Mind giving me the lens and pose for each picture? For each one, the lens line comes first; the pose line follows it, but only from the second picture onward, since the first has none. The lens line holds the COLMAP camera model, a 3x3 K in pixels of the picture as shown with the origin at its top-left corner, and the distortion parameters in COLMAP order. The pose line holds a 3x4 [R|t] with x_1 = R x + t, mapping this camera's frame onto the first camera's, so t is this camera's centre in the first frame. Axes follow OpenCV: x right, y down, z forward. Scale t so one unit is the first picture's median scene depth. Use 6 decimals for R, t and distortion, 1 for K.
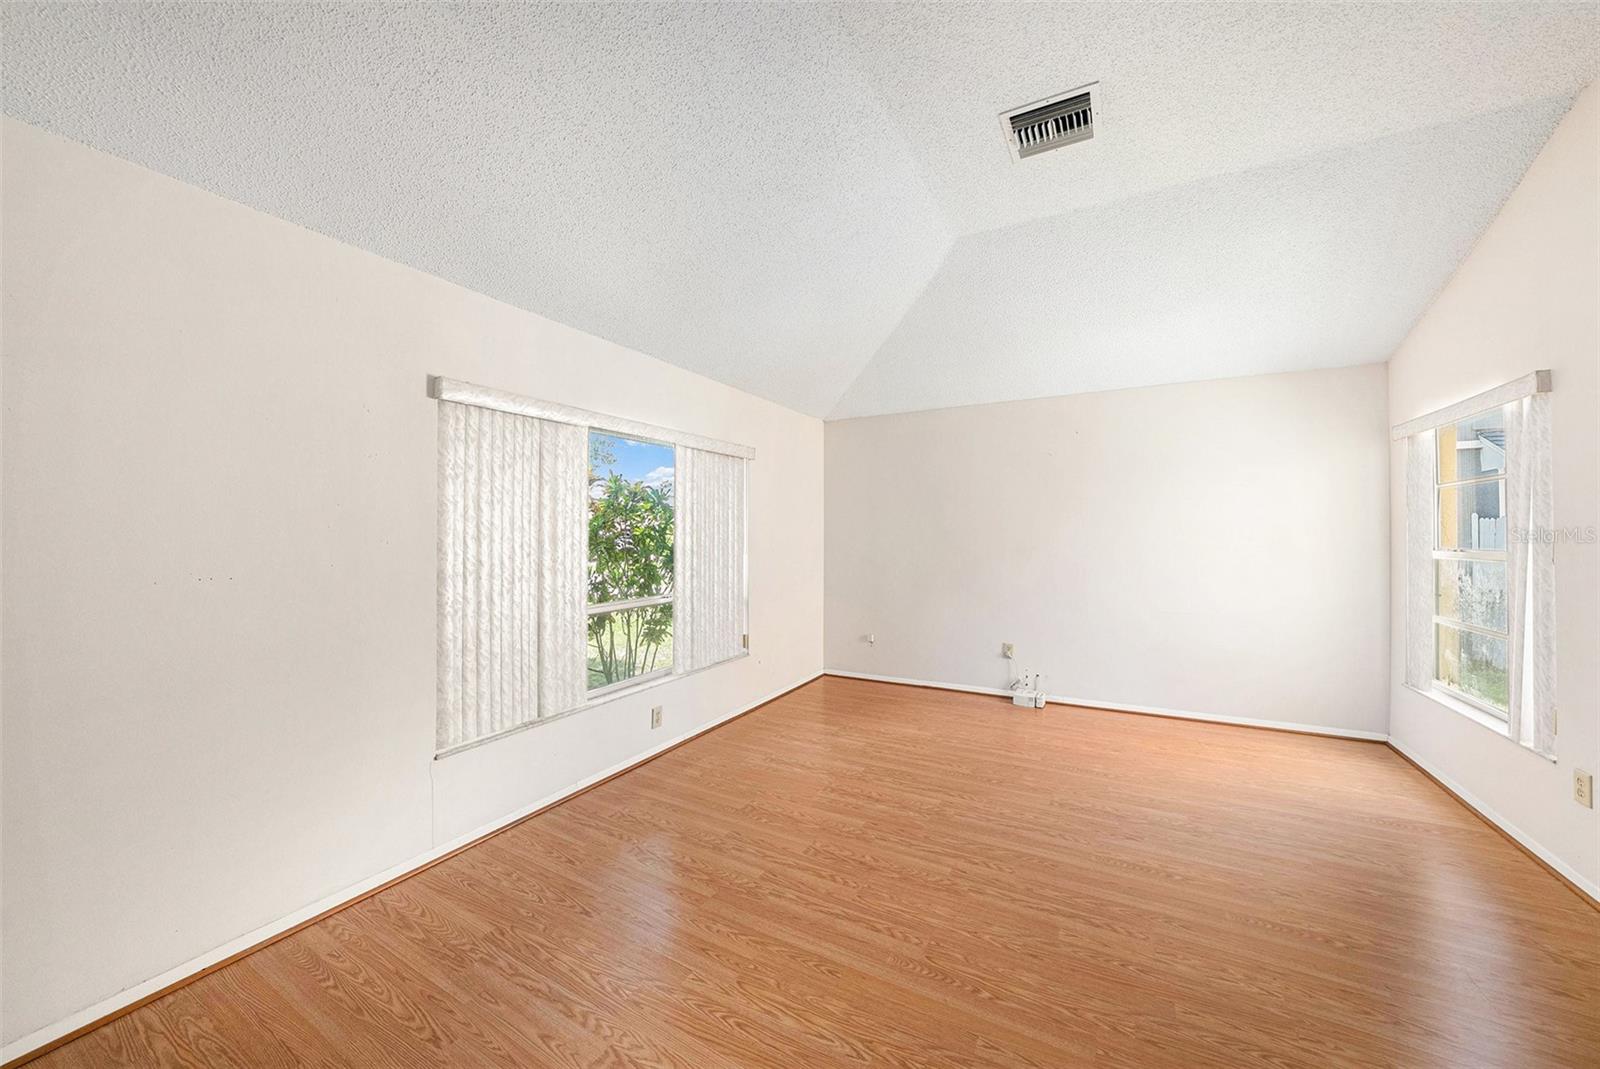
lens RADIAL K [[567.2, 0, 816.3], [0, 567.2, 531.0], [0, 0, 1]] dist [-0.025176, 0.004826]
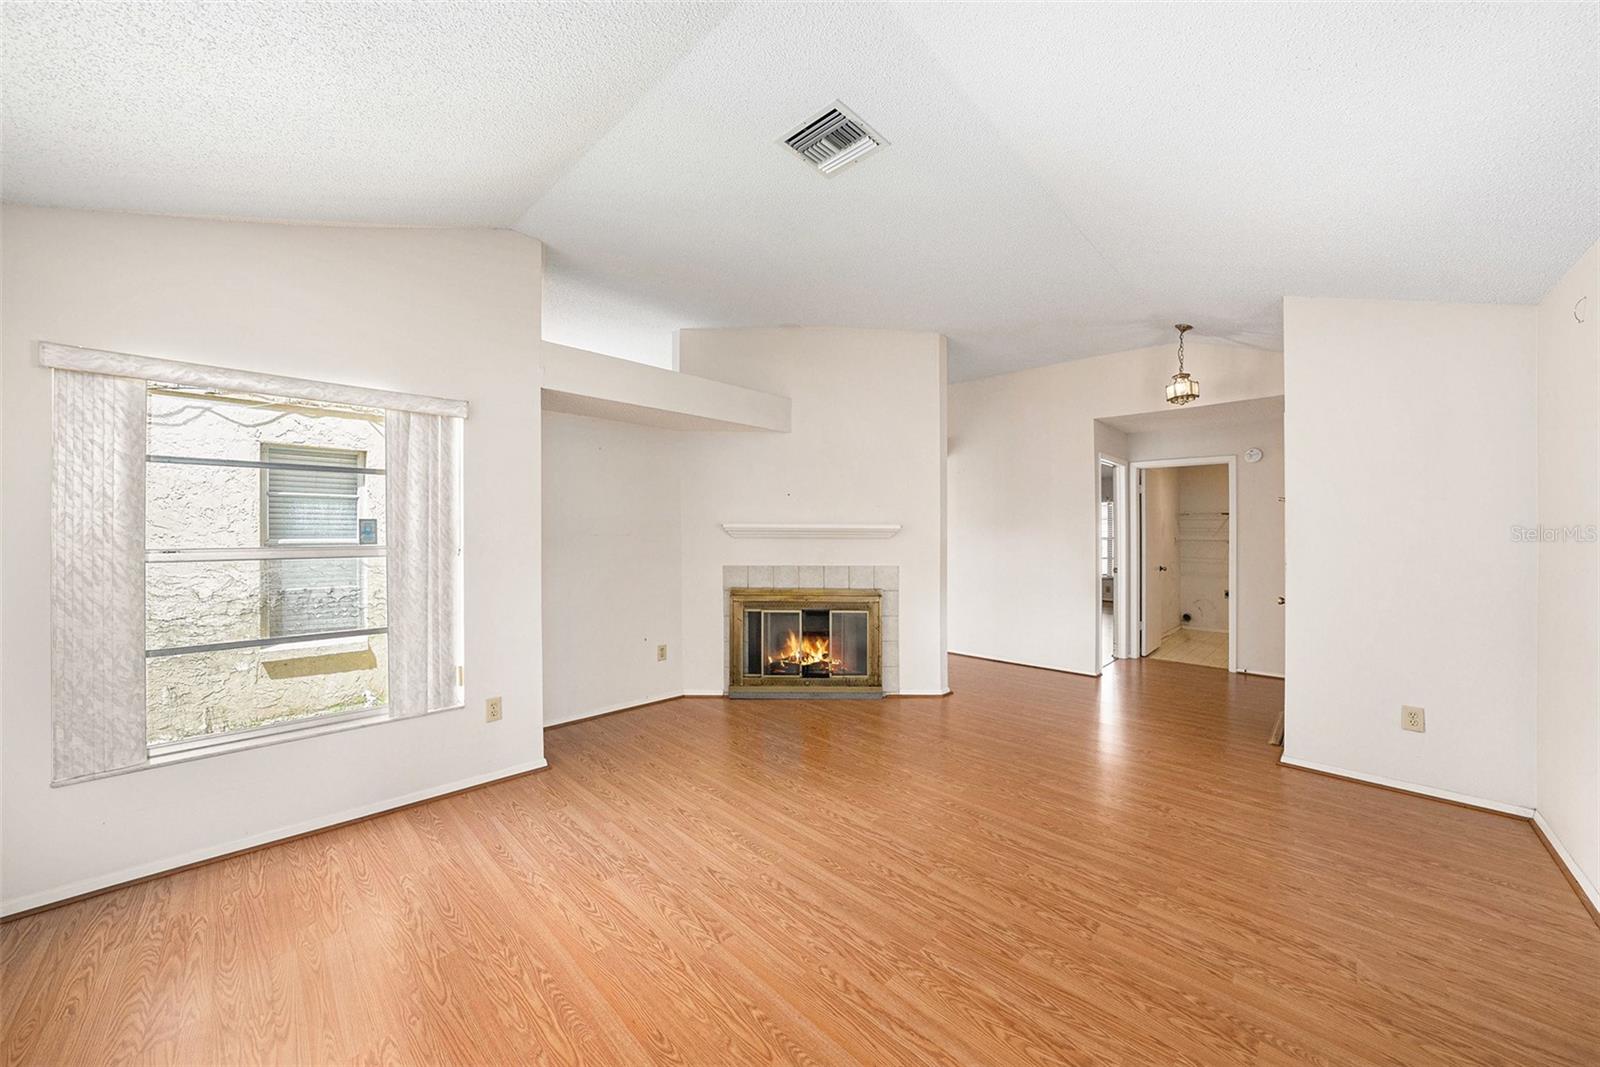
lens RADIAL K [[567.2, 0, 786.6], [0, 567.2, 523.6], [0, 0, 1]] dist [-0.025176, 0.004826]
pose [[-0.951438, 0.001375, 0.307837, 0.138890], [0.002776, 0.999988, 0.004113, -0.023994], [-0.307827, 0.004768, -0.951430, 1.635896]]
